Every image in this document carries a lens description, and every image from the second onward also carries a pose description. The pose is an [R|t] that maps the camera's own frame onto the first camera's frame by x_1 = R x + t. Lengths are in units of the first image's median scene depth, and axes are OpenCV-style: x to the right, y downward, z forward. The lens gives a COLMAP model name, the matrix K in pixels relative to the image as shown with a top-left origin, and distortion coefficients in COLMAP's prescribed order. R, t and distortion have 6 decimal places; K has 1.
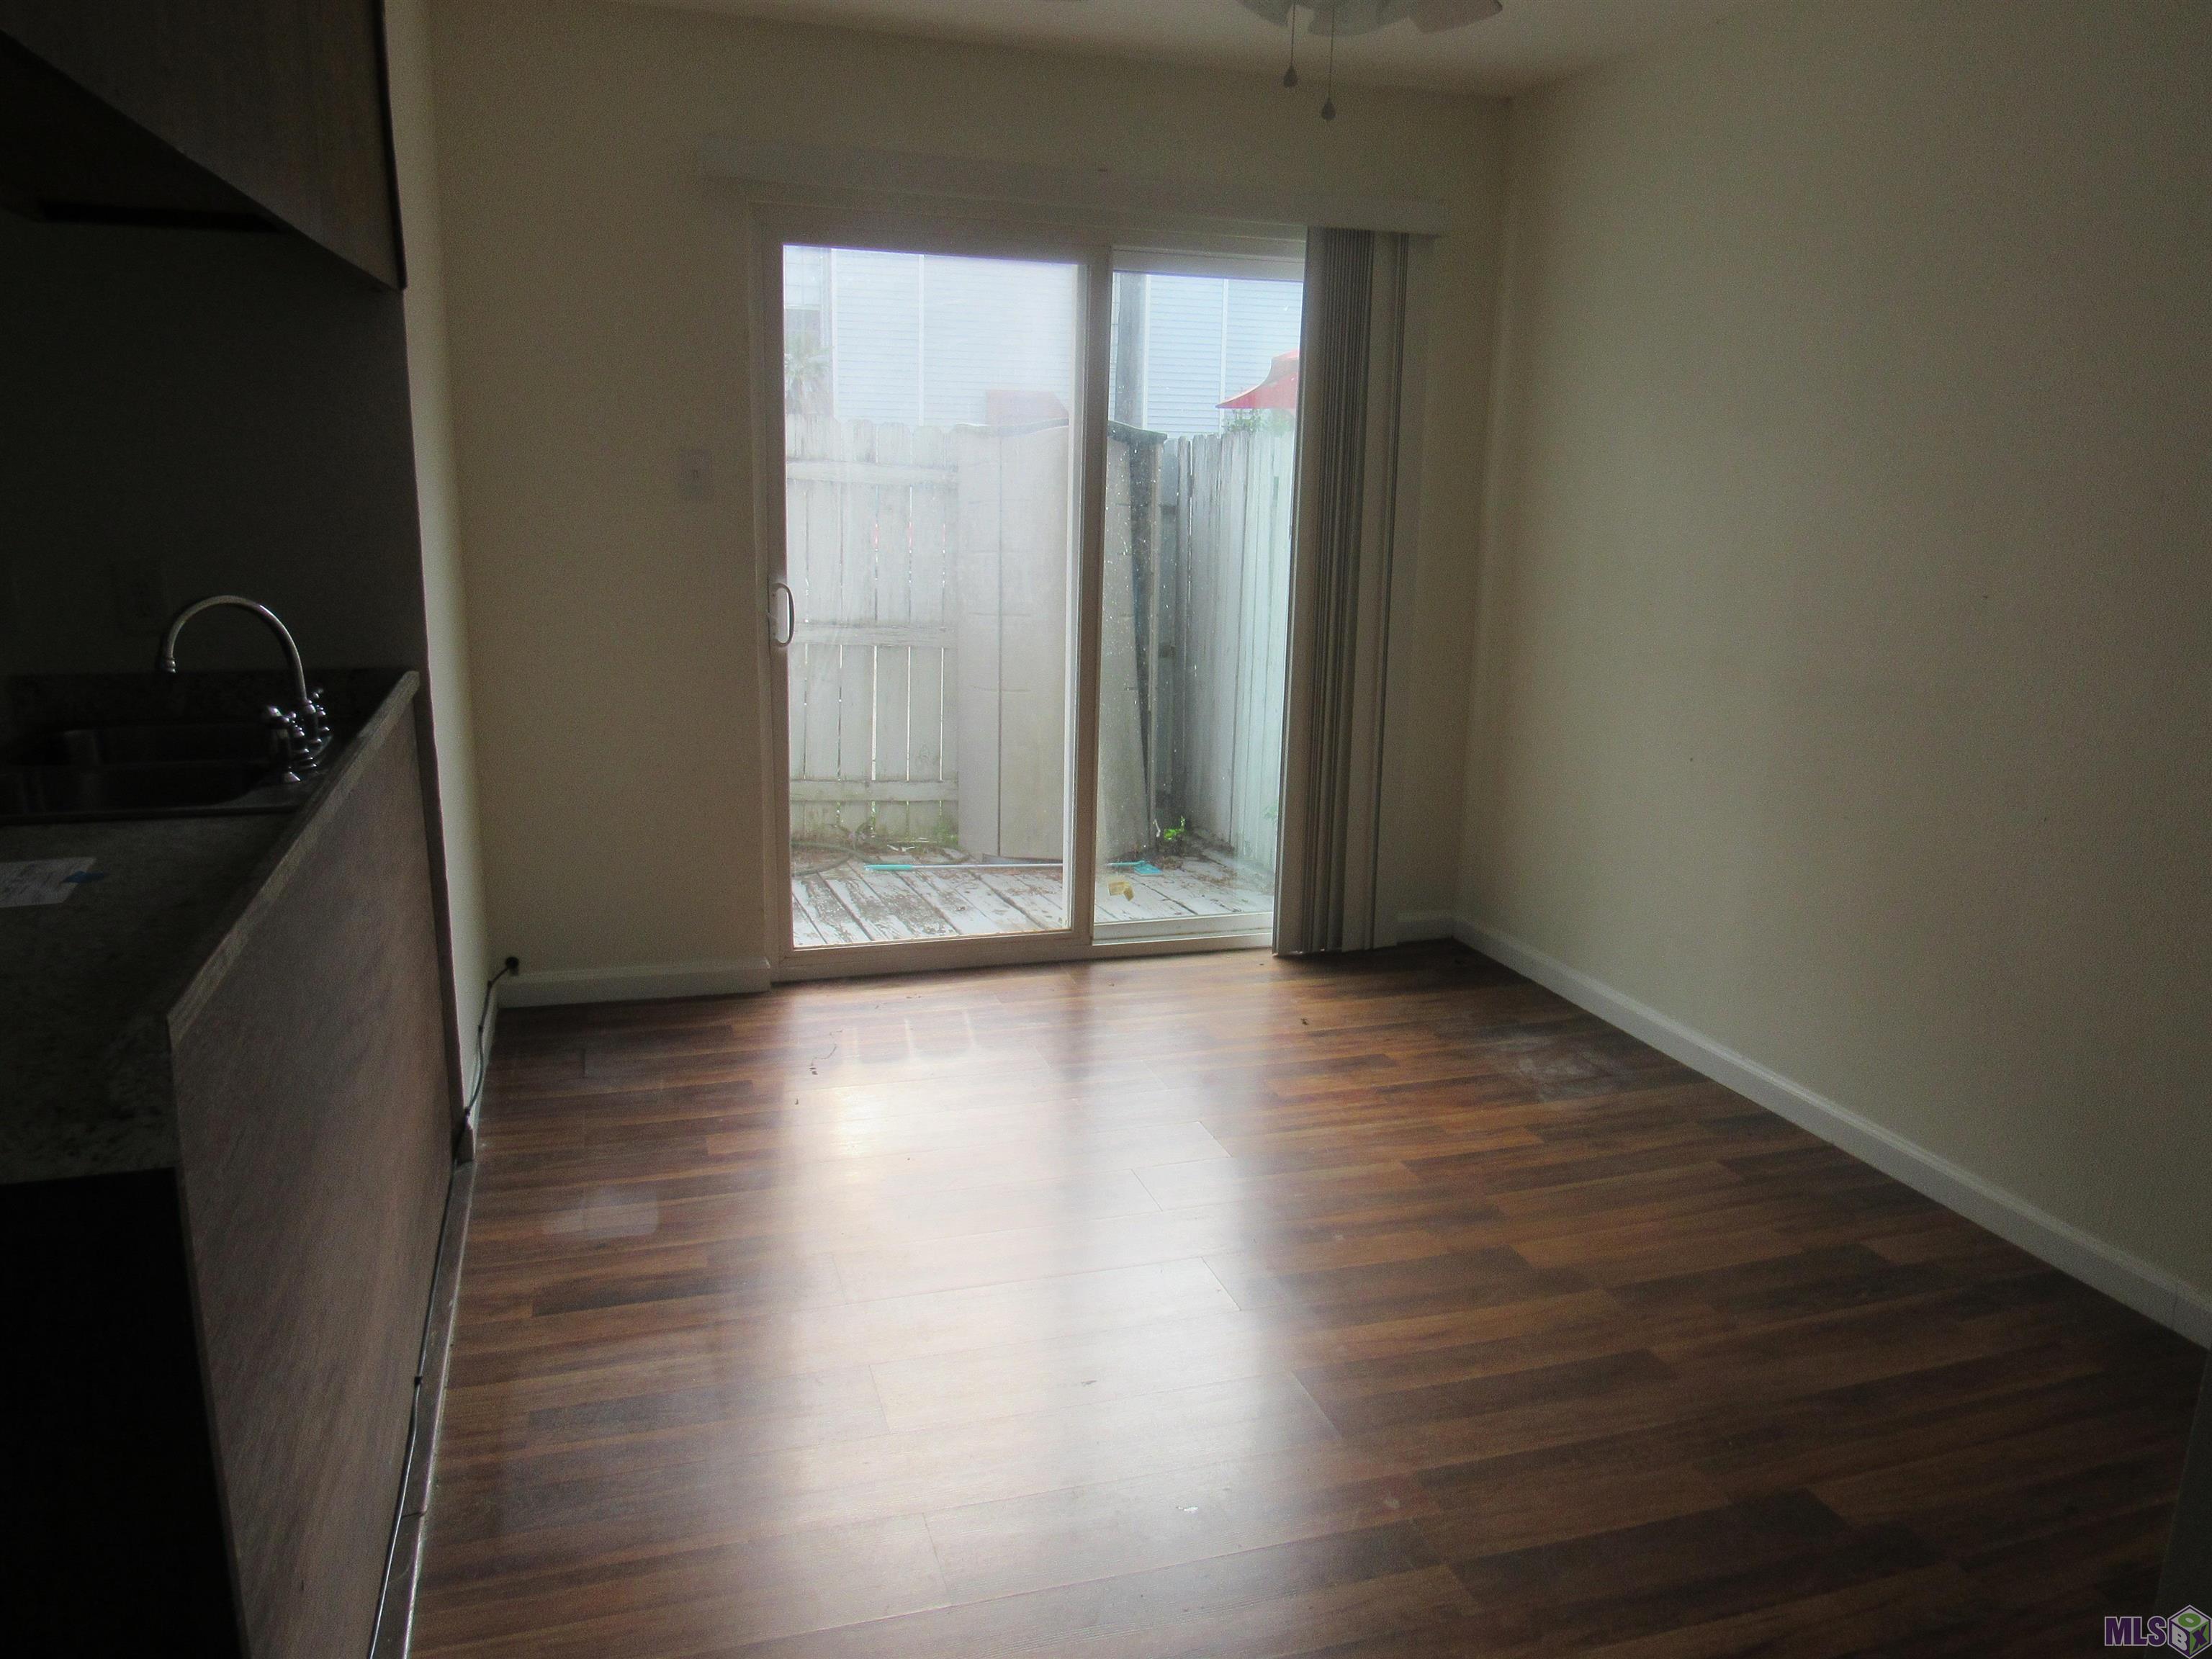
lens RADIAL K [[1579.5, 0, 1101.3], [0, 1579.5, 823.5], [0, 0, 1]] dist [-0.047887, 0.005075]
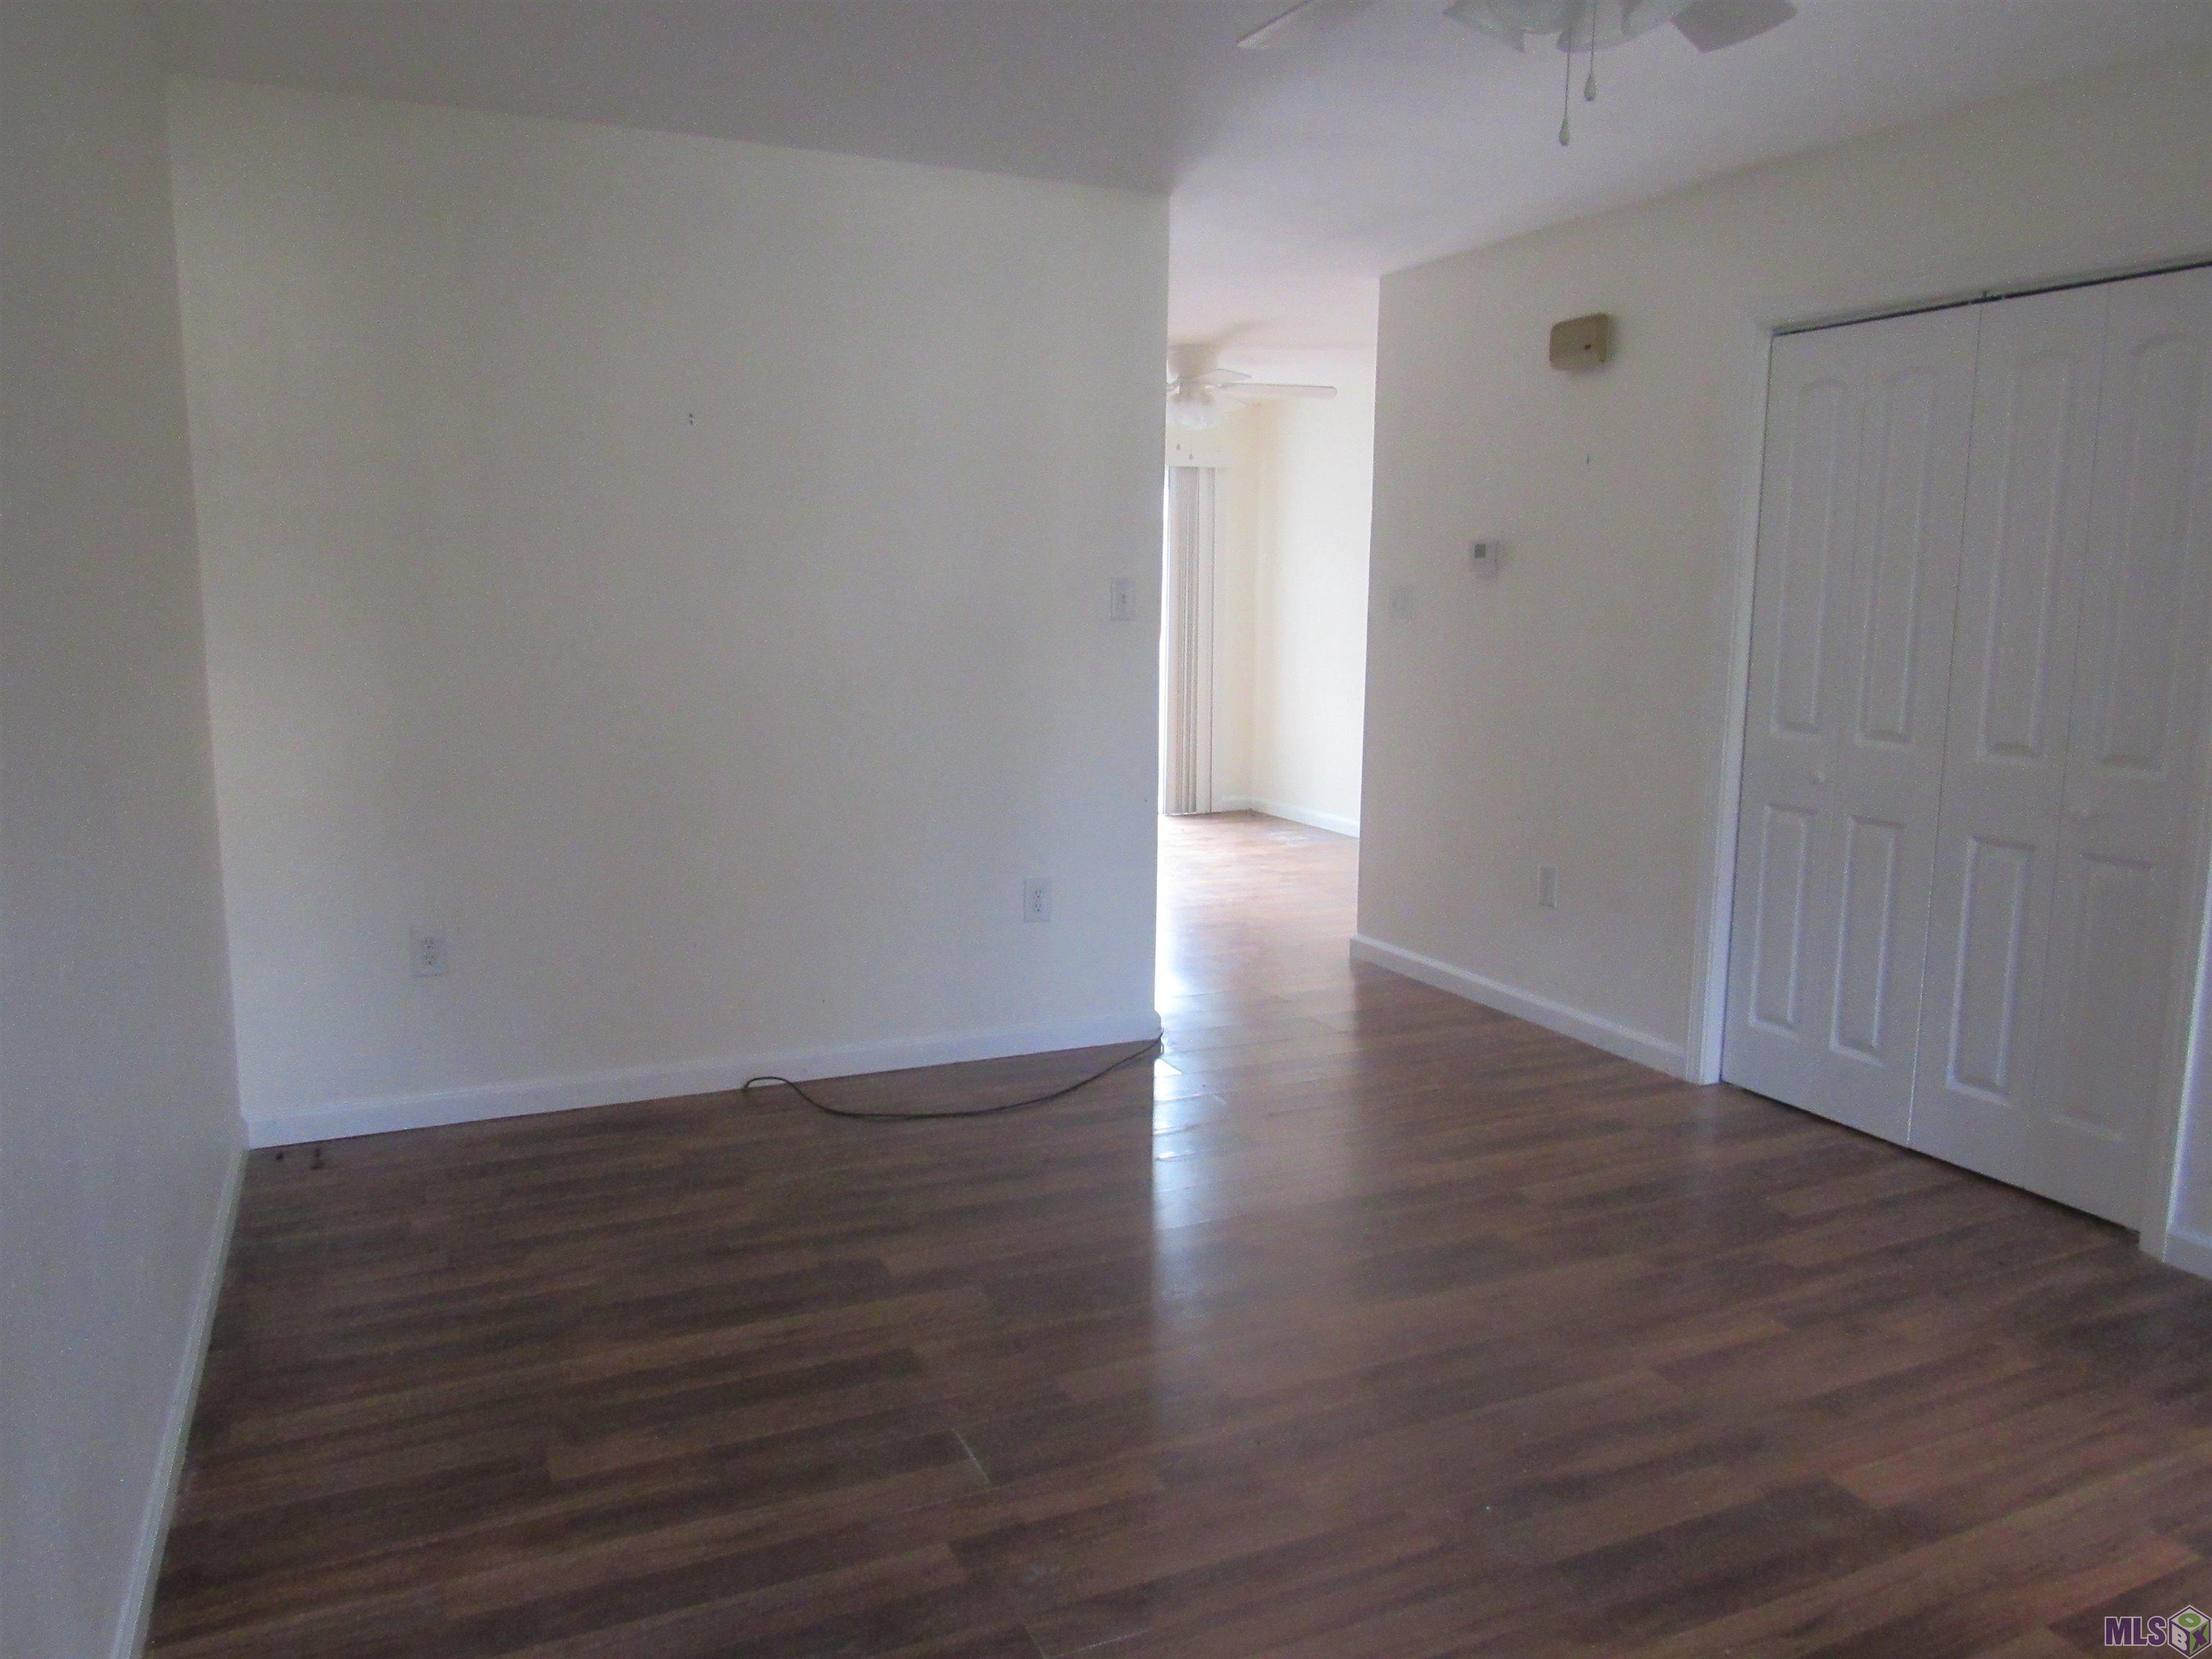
lens RADIAL K [[1579.5, 0, 1107.7], [0, 1579.5, 832.6], [0, 0, 1]] dist [-0.047887, 0.005075]
pose [[0.994332, -0.023664, 0.103650, -0.173645], [0.032360, 0.996021, -0.083036, 0.281328], [-0.101272, 0.085919, 0.991142, -1.008682]]
